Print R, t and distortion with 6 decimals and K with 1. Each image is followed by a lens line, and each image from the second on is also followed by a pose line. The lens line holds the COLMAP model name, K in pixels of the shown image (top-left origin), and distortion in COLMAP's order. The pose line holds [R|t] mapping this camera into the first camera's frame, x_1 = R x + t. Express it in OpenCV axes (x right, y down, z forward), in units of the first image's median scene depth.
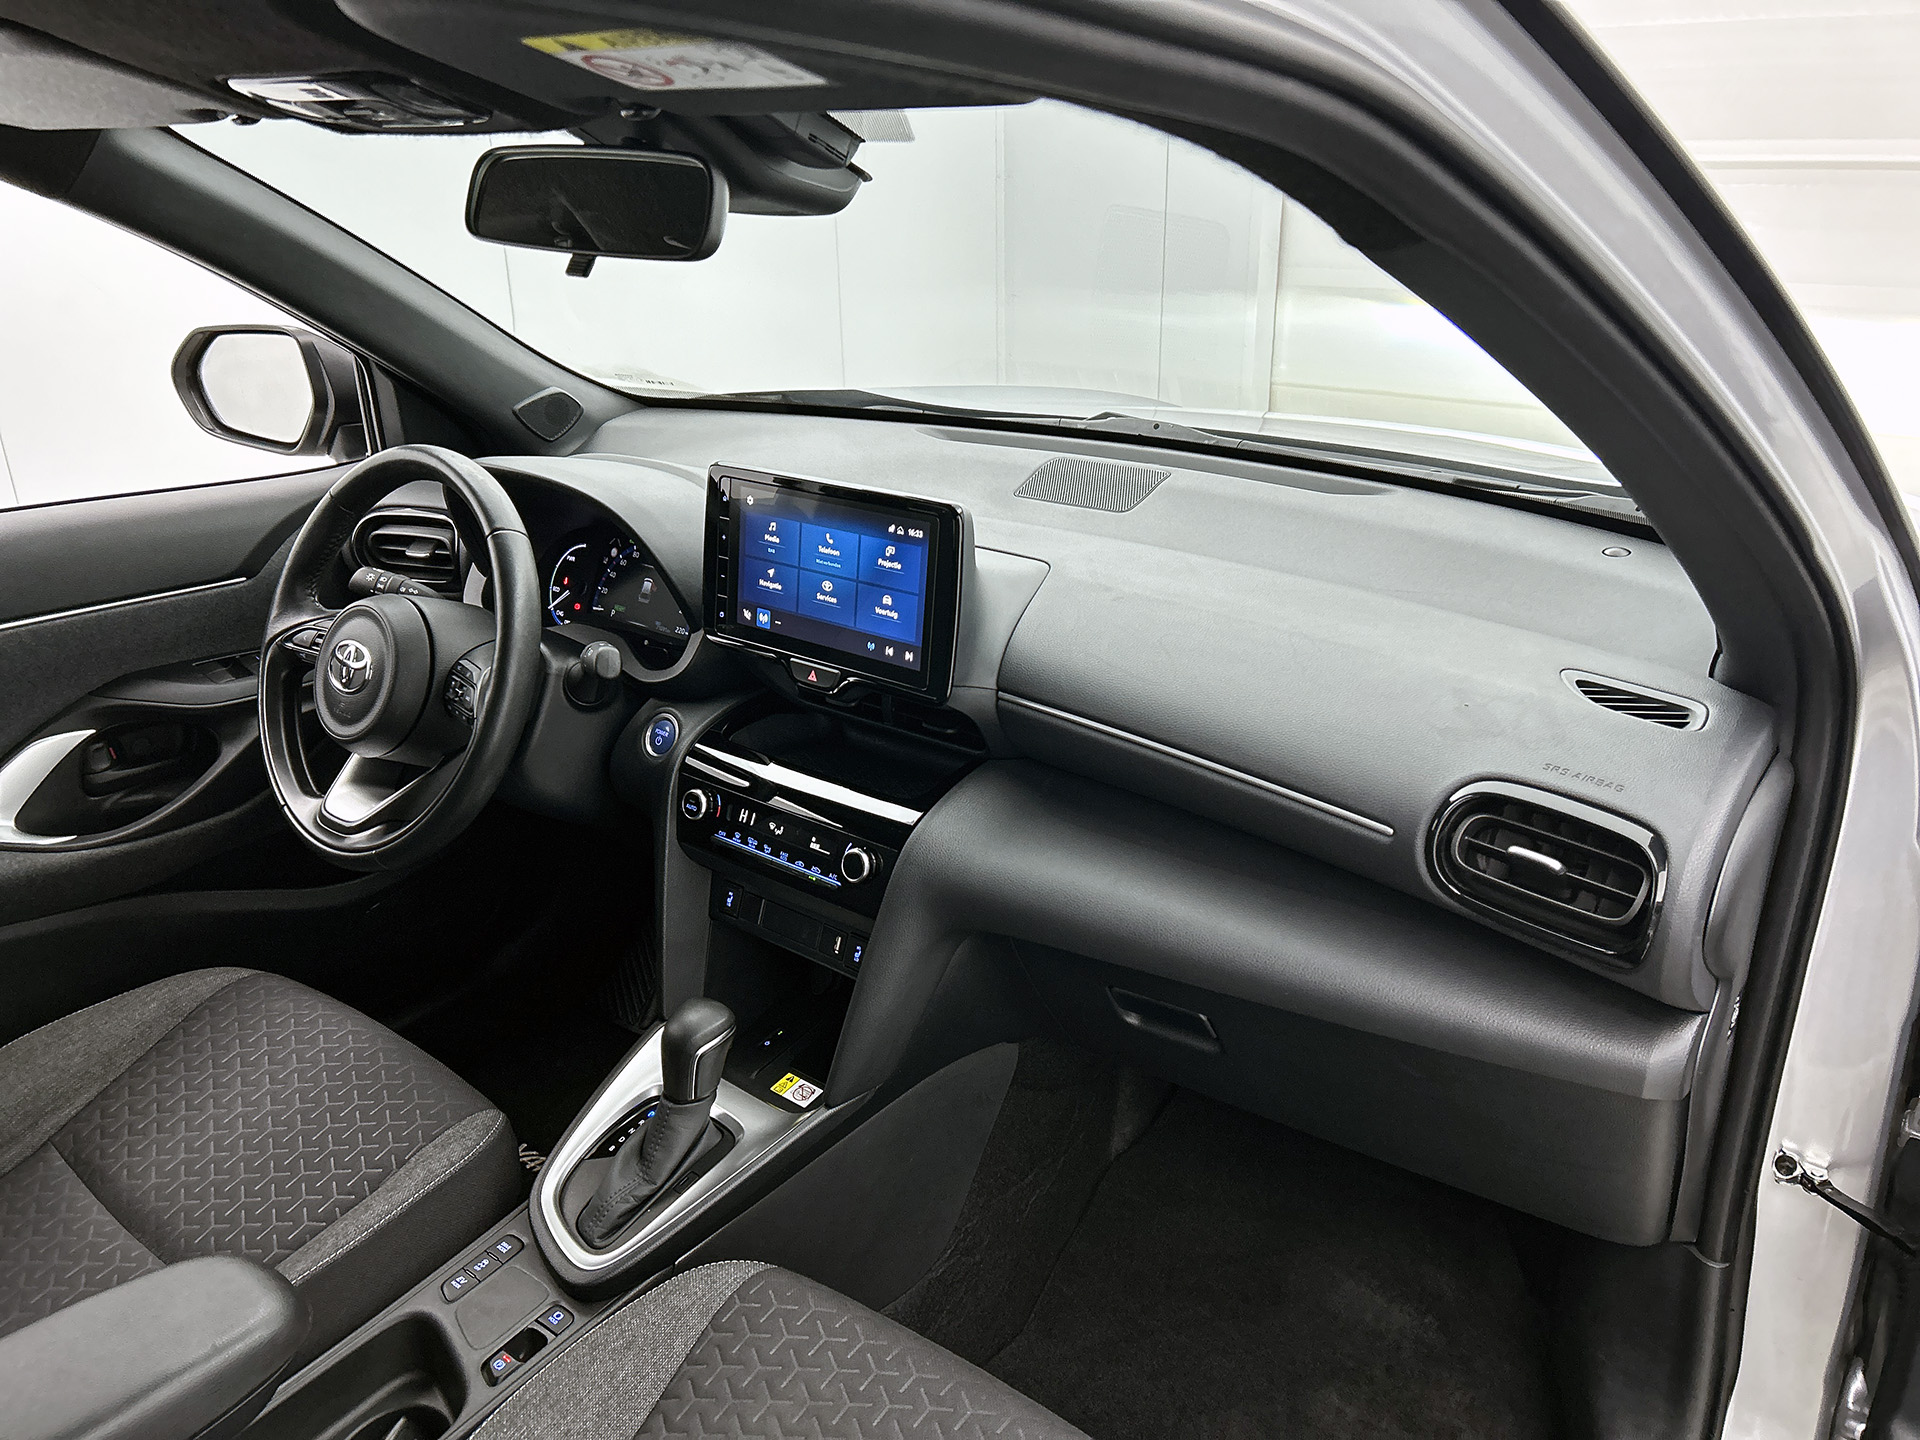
lens RADIAL K [[1457.9, 0, 978.4], [0, 1457.9, 707.9], [0, 0, 1]] dist [0.051551, -0.073209]
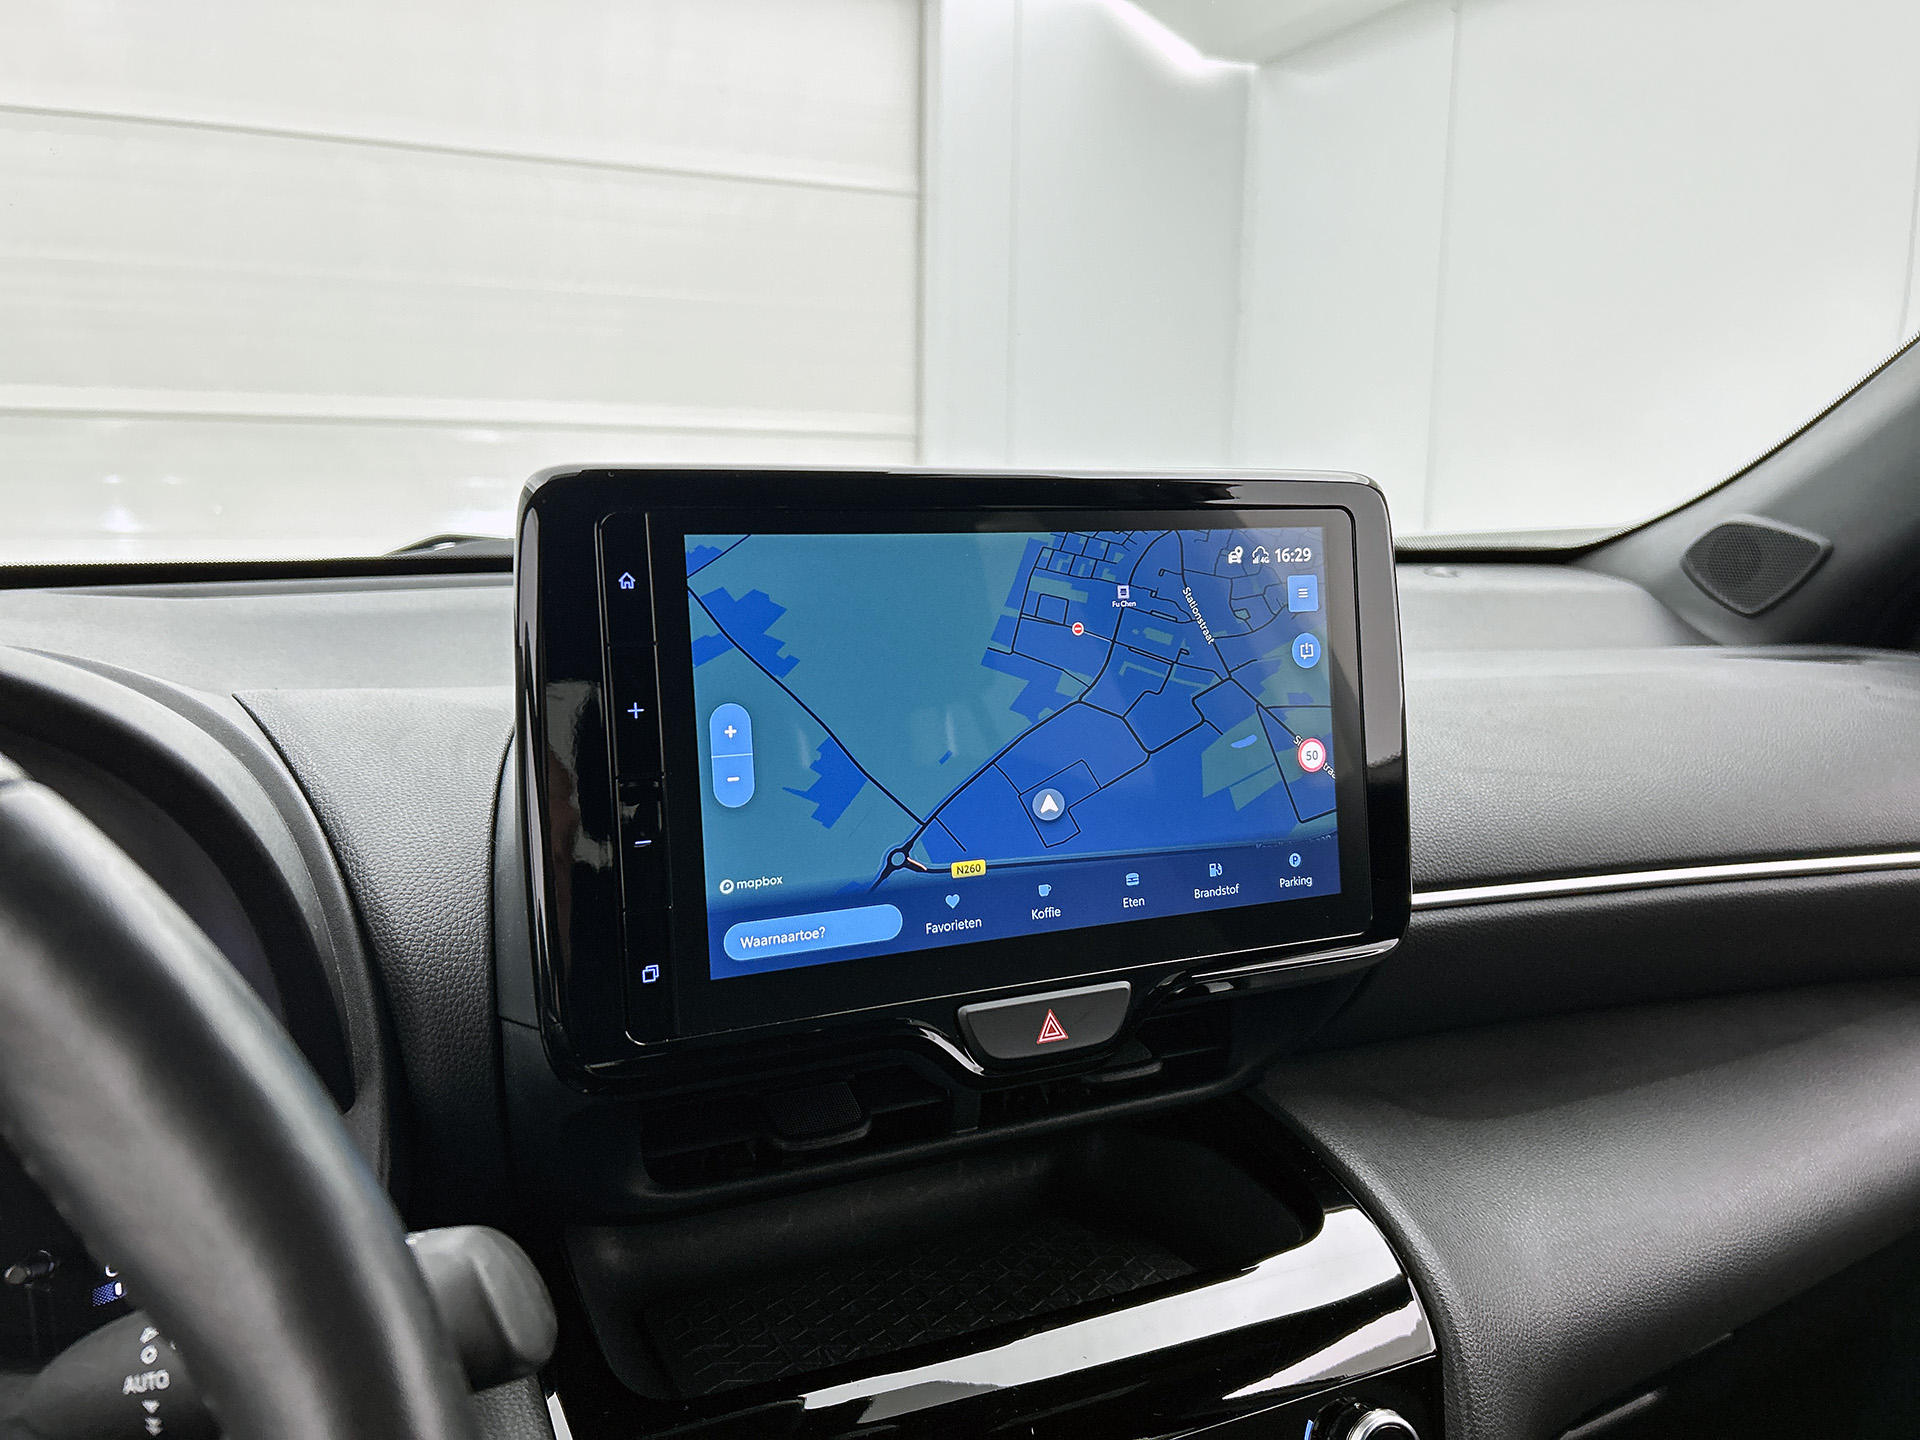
lens RADIAL K [[1457.9, 0, 960.2], [0, 1457.9, 718.6], [0, 0, 1]] dist [0.051551, -0.073209]
pose [[0.450487, -0.127060, 0.883695, -0.424785], [0.316560, 0.948242, -0.025034, -0.090470], [-0.834776, 0.291020, 0.467393, 0.841969]]
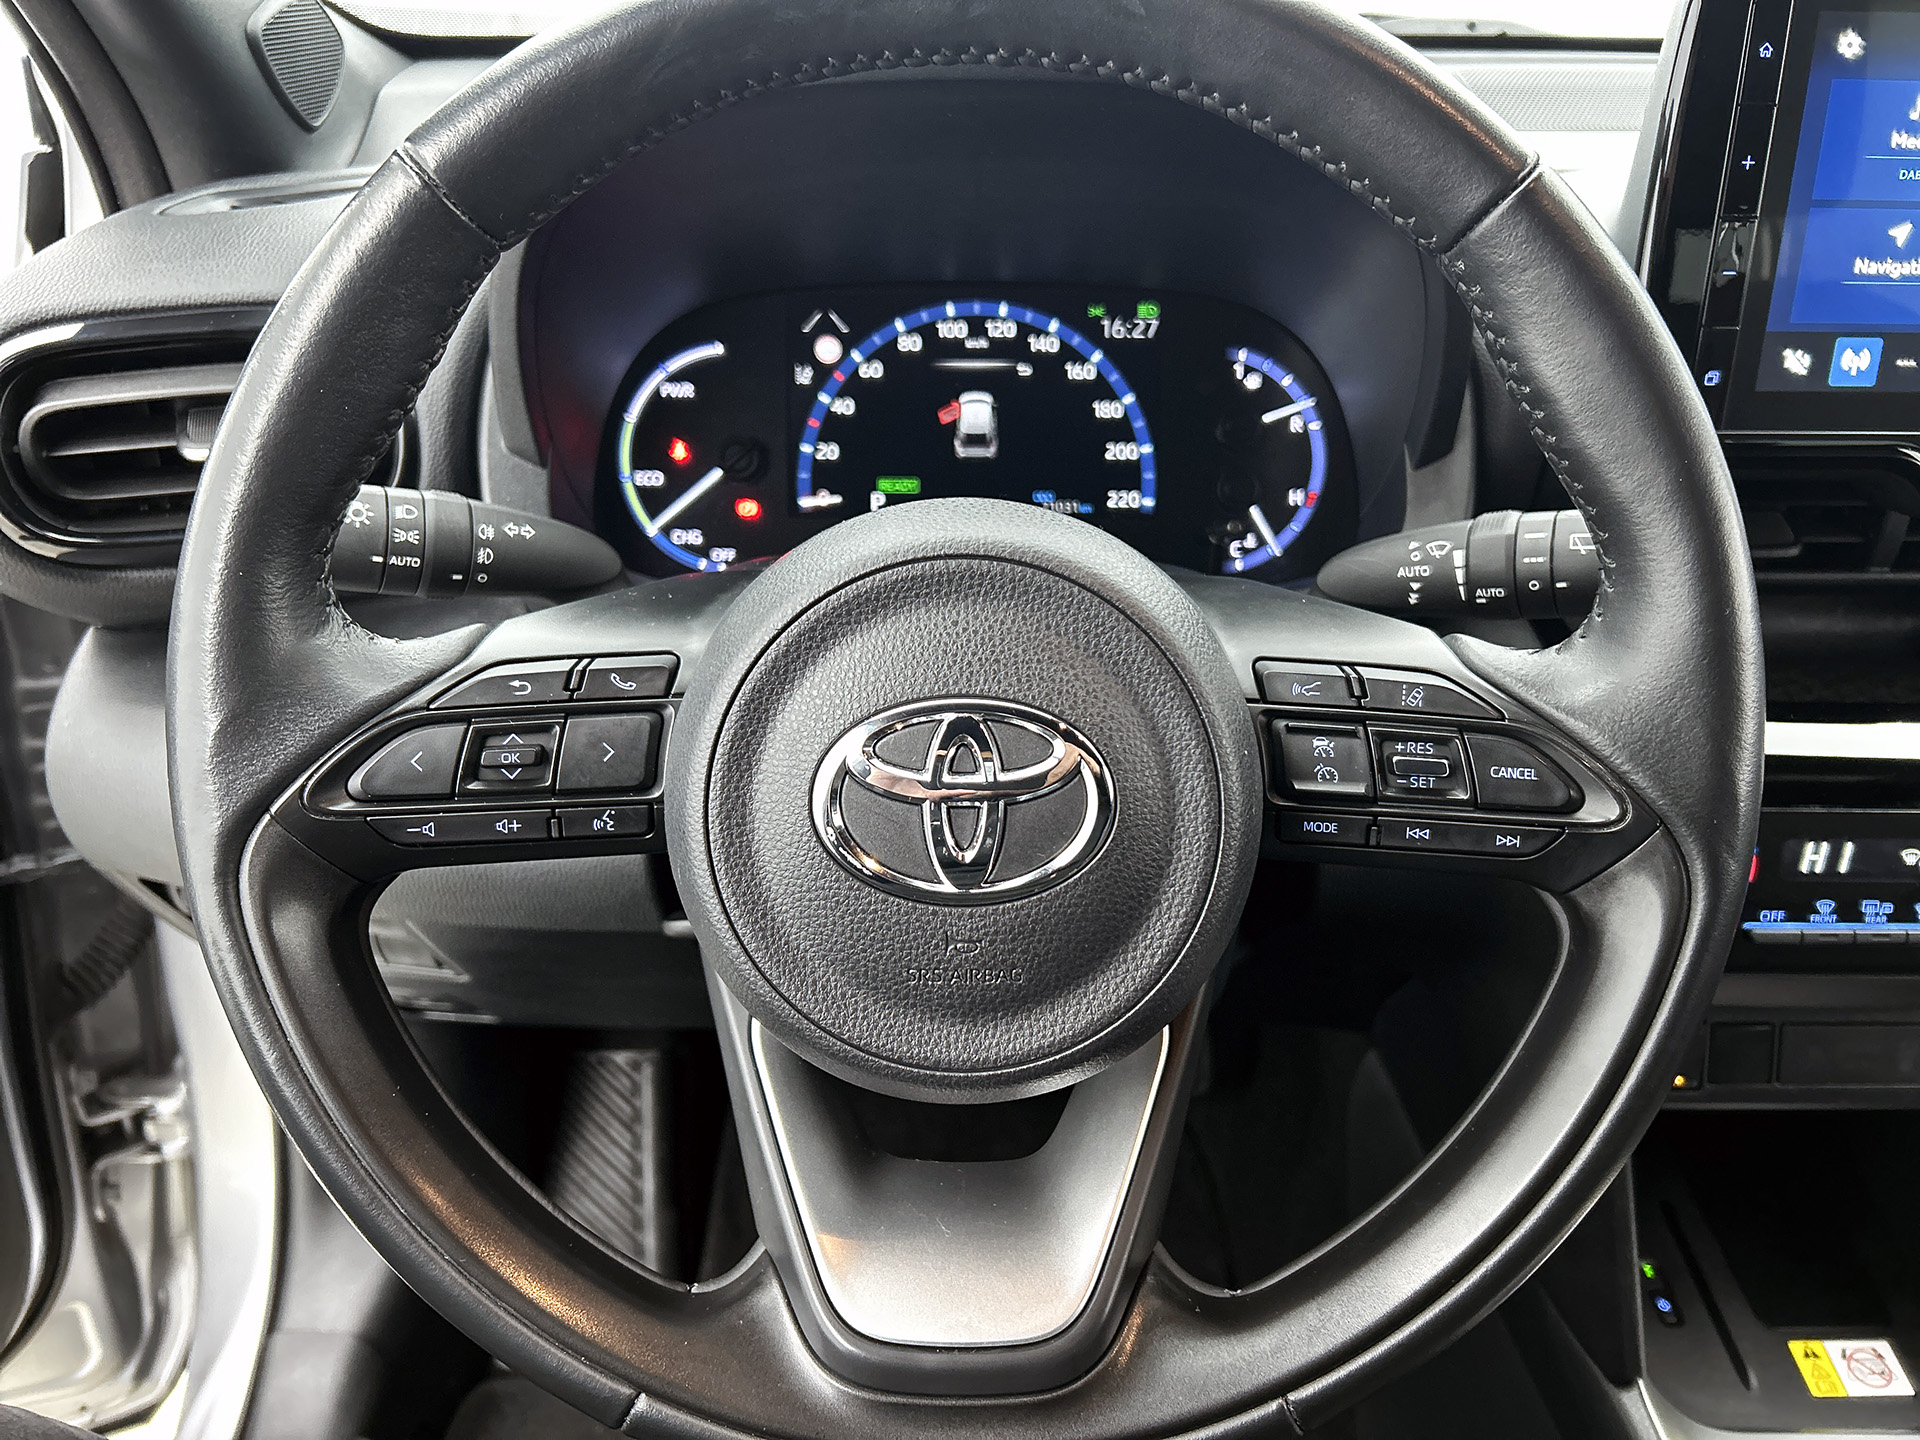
lens RADIAL K [[1457.9, 0, 966.8], [0, 1457.9, 713.1], [0, 0, 1]] dist [0.051551, -0.073209]
pose [[0.783468, -0.269783, 0.559817, -0.601564], [0.212958, 0.962860, 0.165979, -0.089963], [-0.583803, -0.010822, 0.811823, 0.847106]]
